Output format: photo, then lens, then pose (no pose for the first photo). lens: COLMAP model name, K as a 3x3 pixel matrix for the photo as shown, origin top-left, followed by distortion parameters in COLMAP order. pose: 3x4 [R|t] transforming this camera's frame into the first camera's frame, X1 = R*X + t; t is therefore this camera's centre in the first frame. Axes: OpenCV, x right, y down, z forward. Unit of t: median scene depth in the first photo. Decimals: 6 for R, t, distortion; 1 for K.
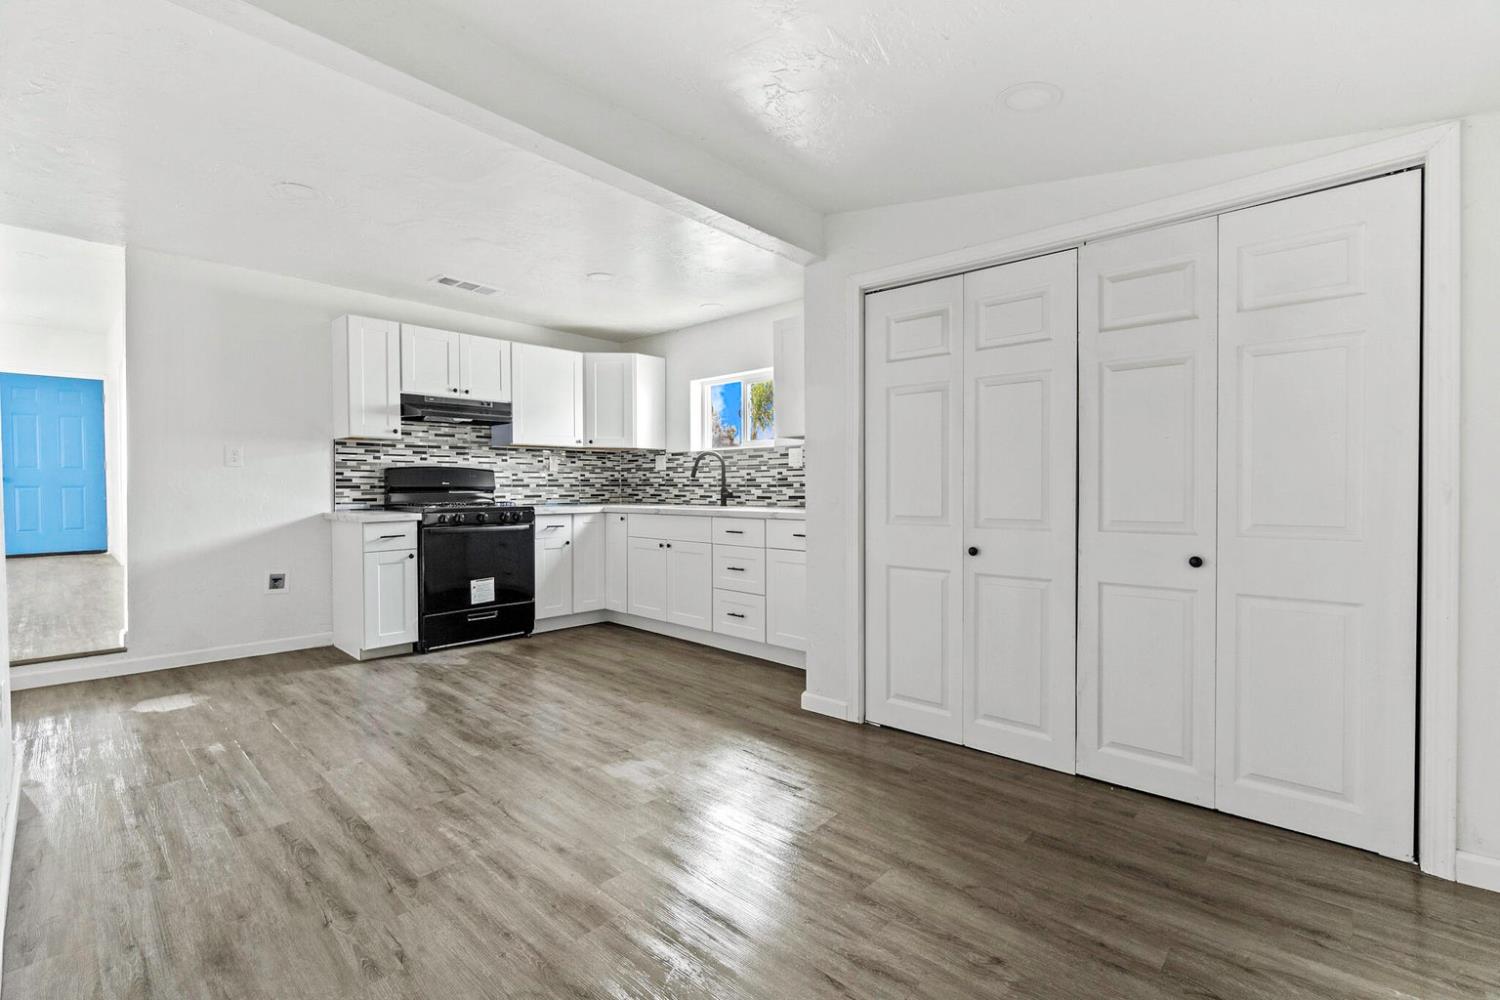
lens RADIAL K [[657.0, 0, 757.3], [0, 657.0, 500.9], [0, 0, 1]] dist [-0.002834, 0.000523]
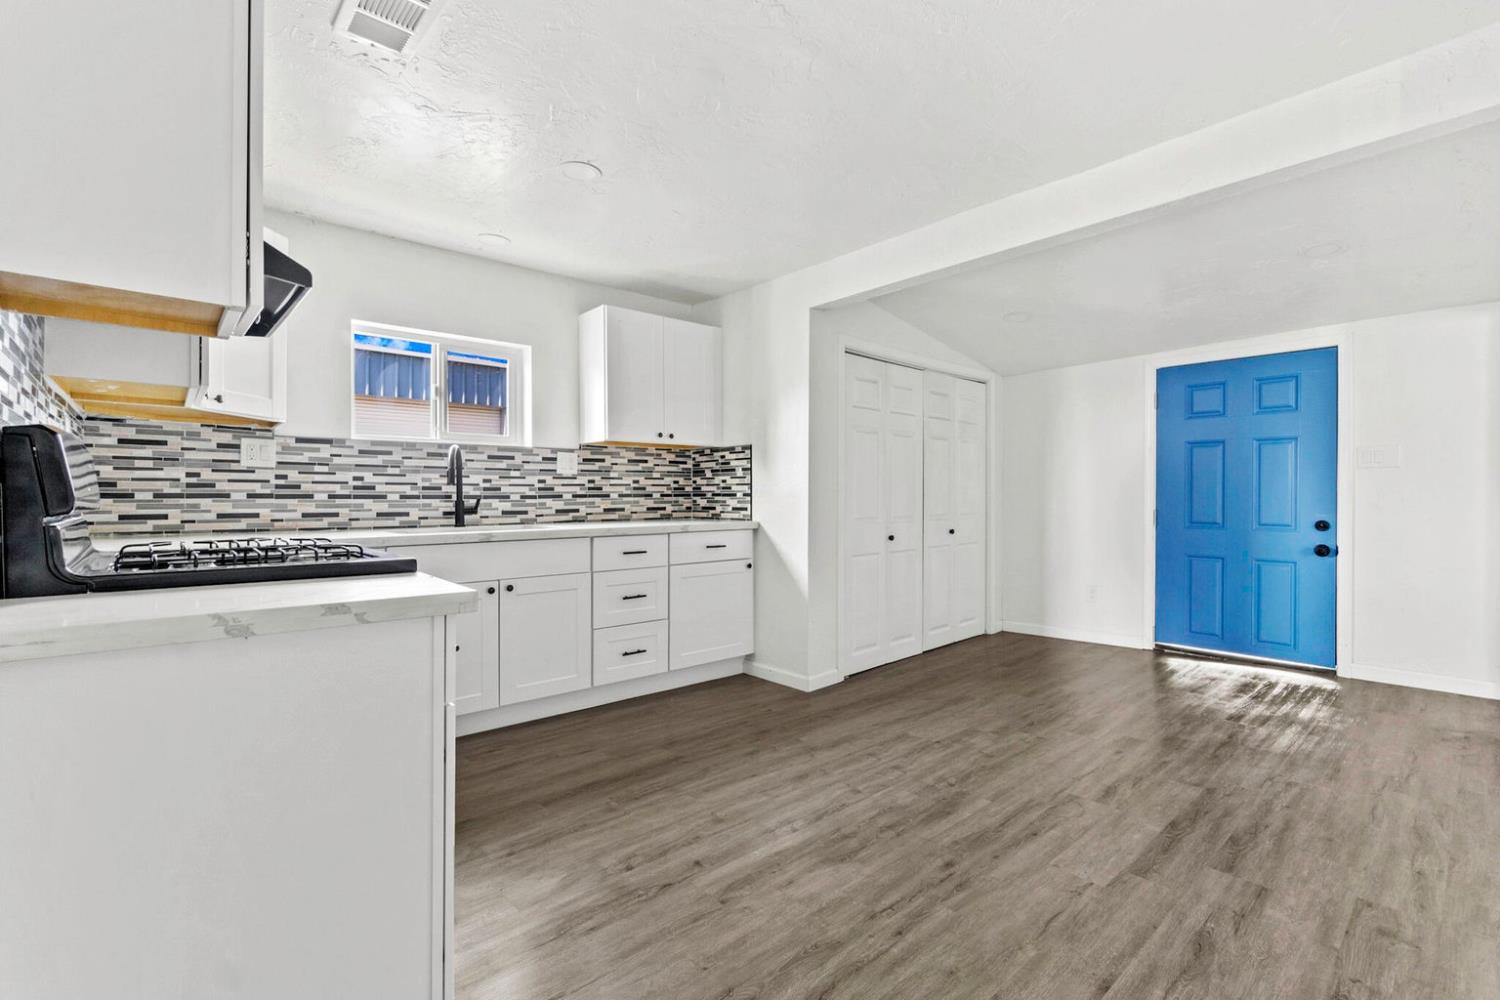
lens RADIAL K [[657.0, 0, 742.8], [0, 657.0, 503.5], [0, 0, 1]] dist [-0.002834, 0.000523]
pose [[0.110368, -0.008326, 0.993856, -0.757244], [0.024126, 0.999693, 0.005696, -0.014212], [-0.993598, 0.023350, 0.110535, 0.690884]]
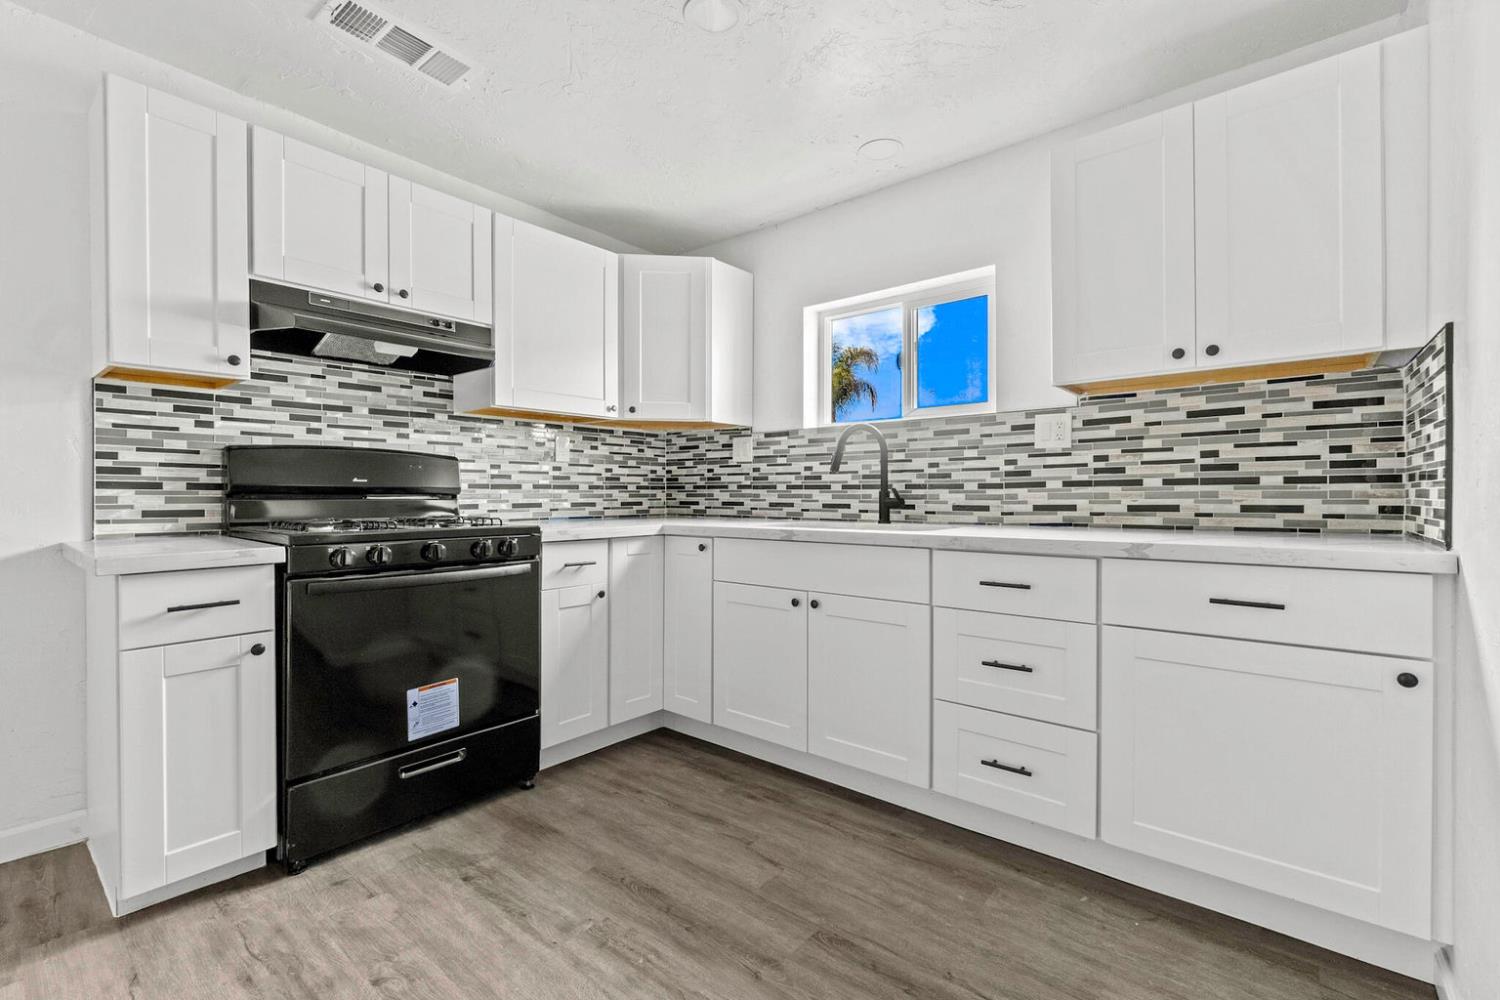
lens RADIAL K [[657.0, 0, 753.5], [0, 657.0, 501.6], [0, 0, 1]] dist [-0.002834, 0.000523]
pose [[0.998443, 0.000011, 0.055777, -0.208789], [0.000704, 0.999918, -0.012808, -0.003769], [-0.055772, 0.012828, 0.998361, 0.498775]]
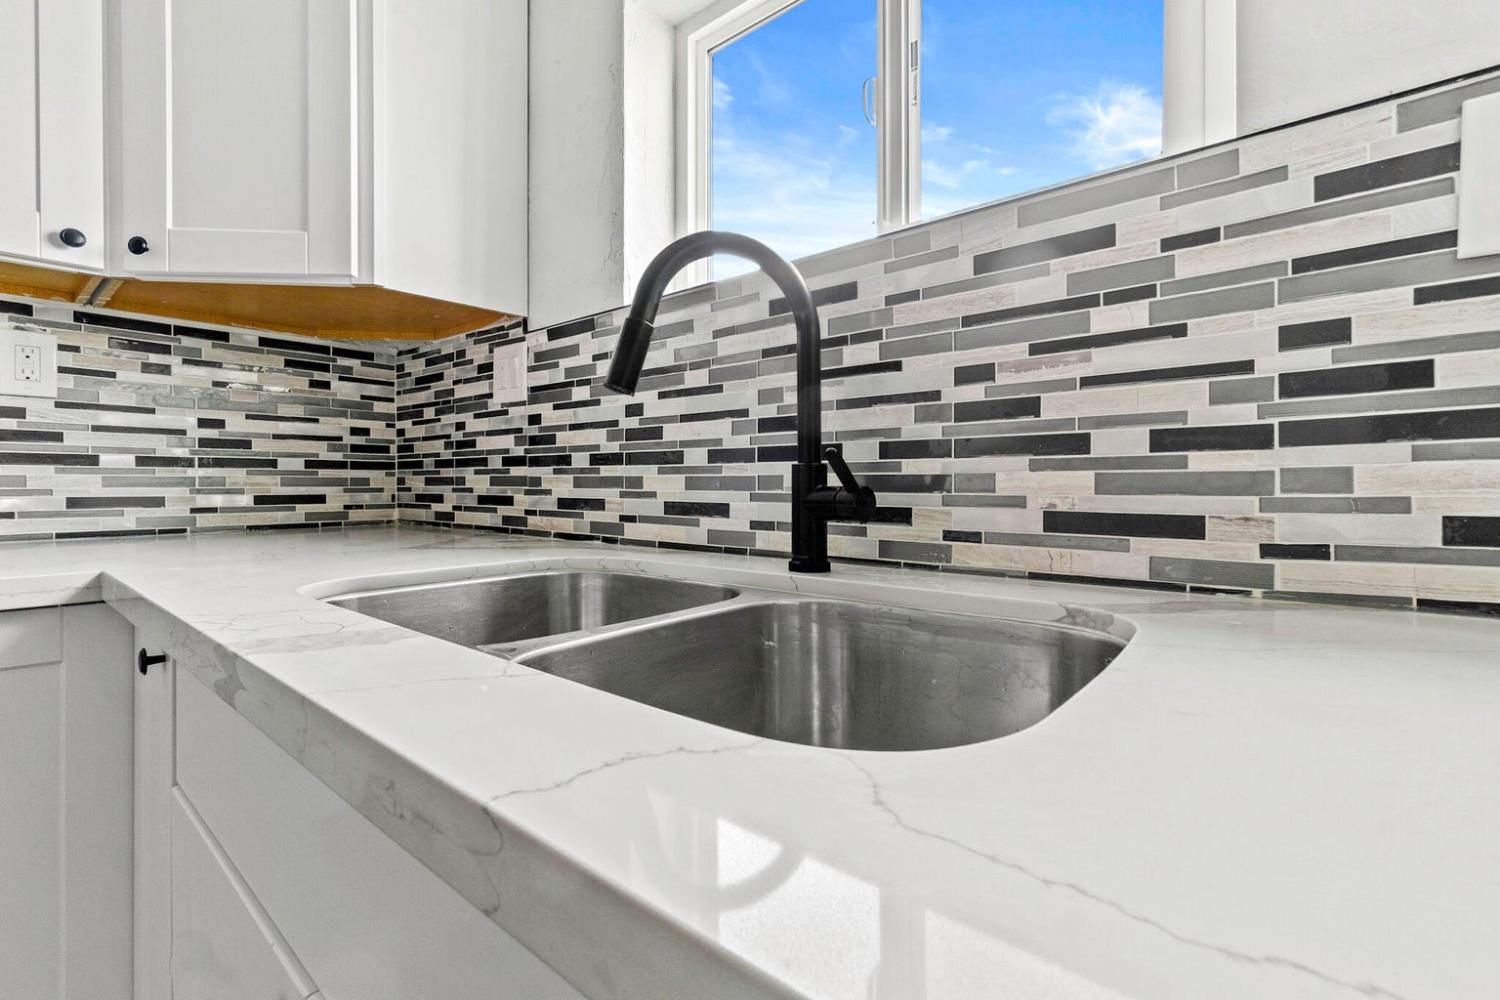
lens RADIAL K [[657.0, 0, 749.6], [0, 657.0, 488.8], [0, 0, 1]] dist [-0.002834, 0.000523]
pose [[0.999043, 0.000281, 0.043736, -0.080702], [0.000455, 0.999859, -0.016814, -0.010954], [-0.043735, 0.016818, 0.998902, 0.909352]]
